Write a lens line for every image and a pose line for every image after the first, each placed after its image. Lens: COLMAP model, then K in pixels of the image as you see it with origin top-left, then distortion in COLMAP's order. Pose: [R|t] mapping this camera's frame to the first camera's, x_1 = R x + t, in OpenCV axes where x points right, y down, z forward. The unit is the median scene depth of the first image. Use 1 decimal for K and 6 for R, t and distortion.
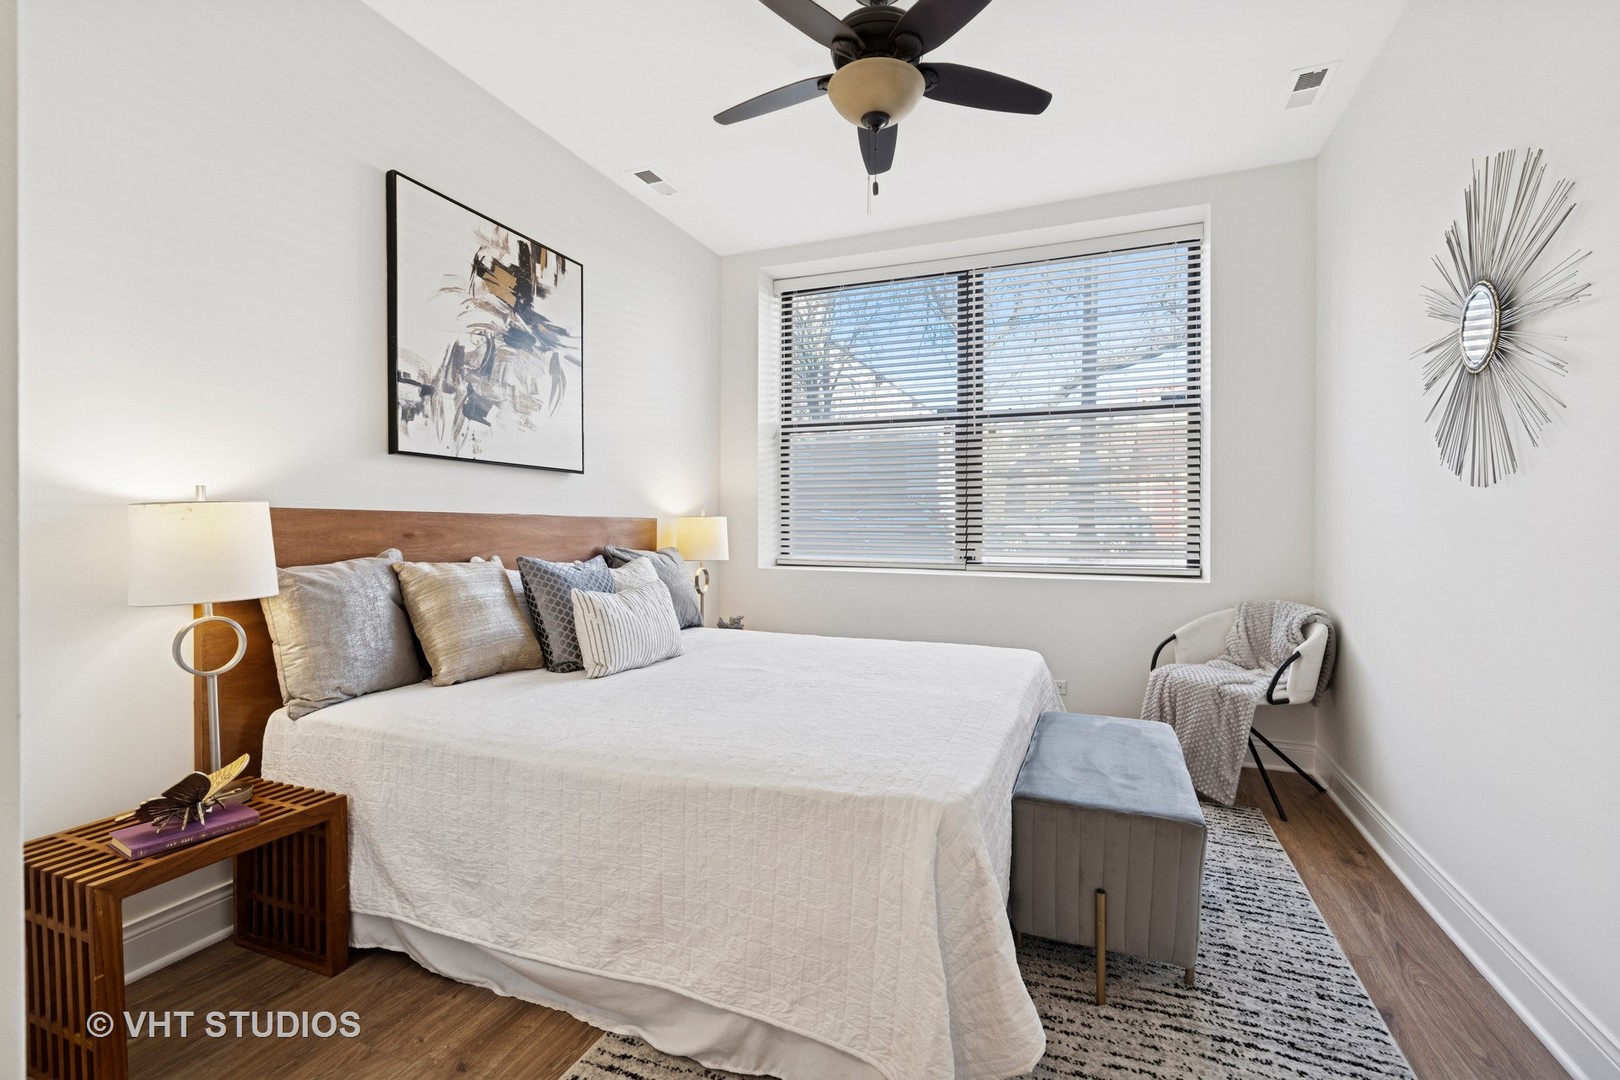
lens RADIAL K [[738.2, 0, 805.4], [0, 738.2, 517.4], [0, 0, 1]] dist [-0.009623, 0.003090]
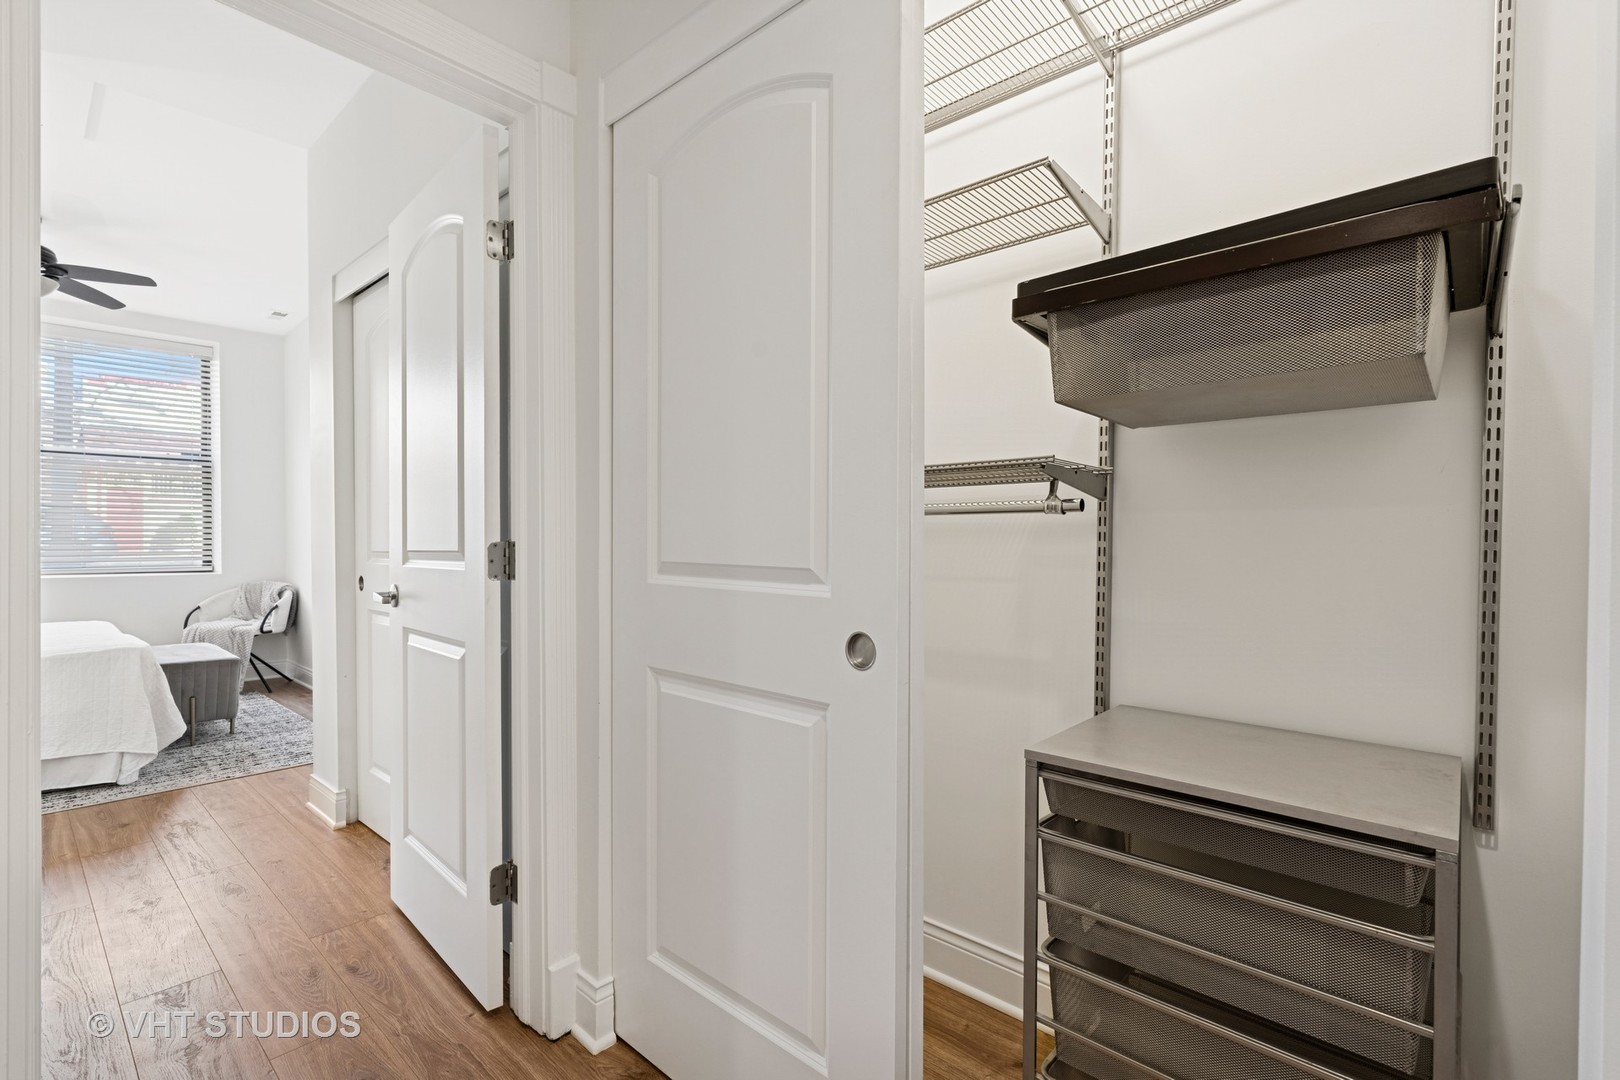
lens RADIAL K [[738.2, 0, 807.5], [0, 738.2, 537.9], [0, 0, 1]] dist [-0.009623, 0.003090]
pose [[0.343135, -0.012978, 0.939196, -0.603367], [0.001442, 0.999911, 0.013290, -0.011903], [-0.939285, -0.003206, 0.343123, -0.884057]]
